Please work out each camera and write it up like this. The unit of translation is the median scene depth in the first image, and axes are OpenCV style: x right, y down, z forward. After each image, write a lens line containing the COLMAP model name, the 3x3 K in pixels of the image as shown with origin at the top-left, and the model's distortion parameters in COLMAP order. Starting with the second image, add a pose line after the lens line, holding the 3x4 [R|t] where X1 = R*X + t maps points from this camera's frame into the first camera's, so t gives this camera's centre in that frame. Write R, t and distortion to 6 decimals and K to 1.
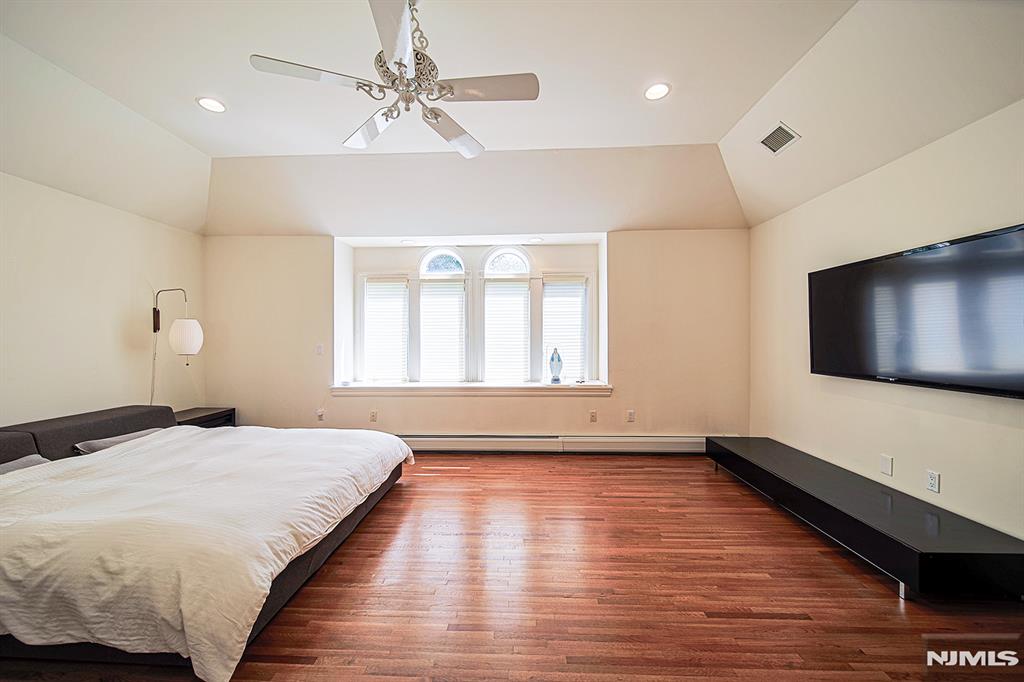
lens RADIAL K [[377.0, 0, 509.6], [0, 377.0, 339.8], [0, 0, 1]] dist [-0.003527, -0.000361]
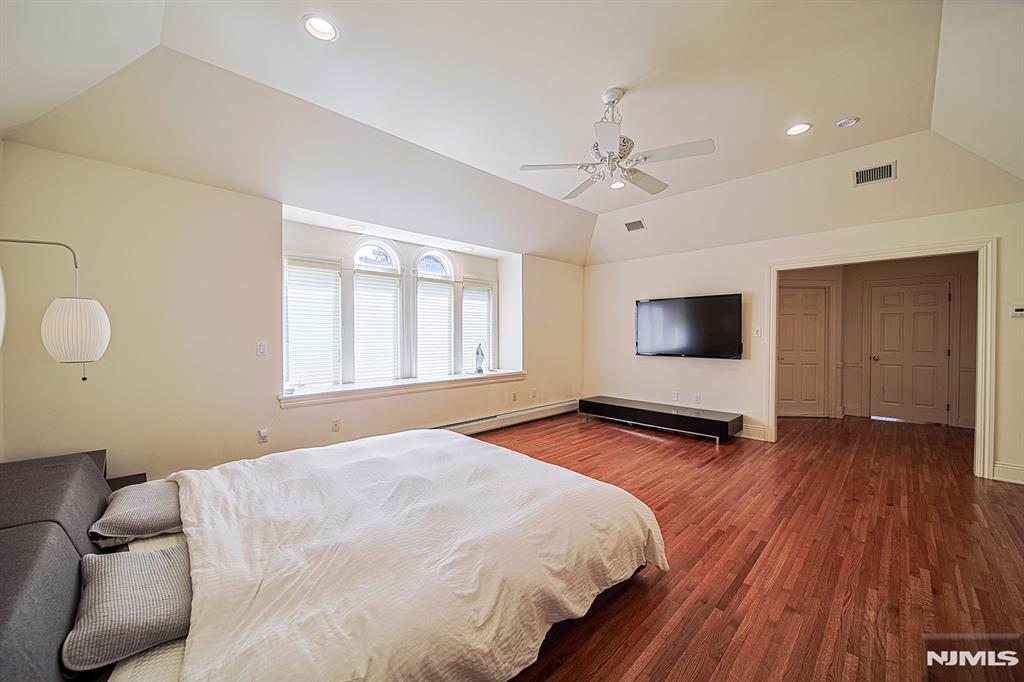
lens RADIAL K [[377.0, 0, 506.3], [0, 377.0, 339.7], [0, 0, 1]] dist [-0.003527, -0.000361]
pose [[0.696639, -0.004733, 0.717406, -0.699575], [-0.000751, 0.999973, 0.007326, 0.000982], [-0.717421, -0.005642, 0.696617, 0.125935]]
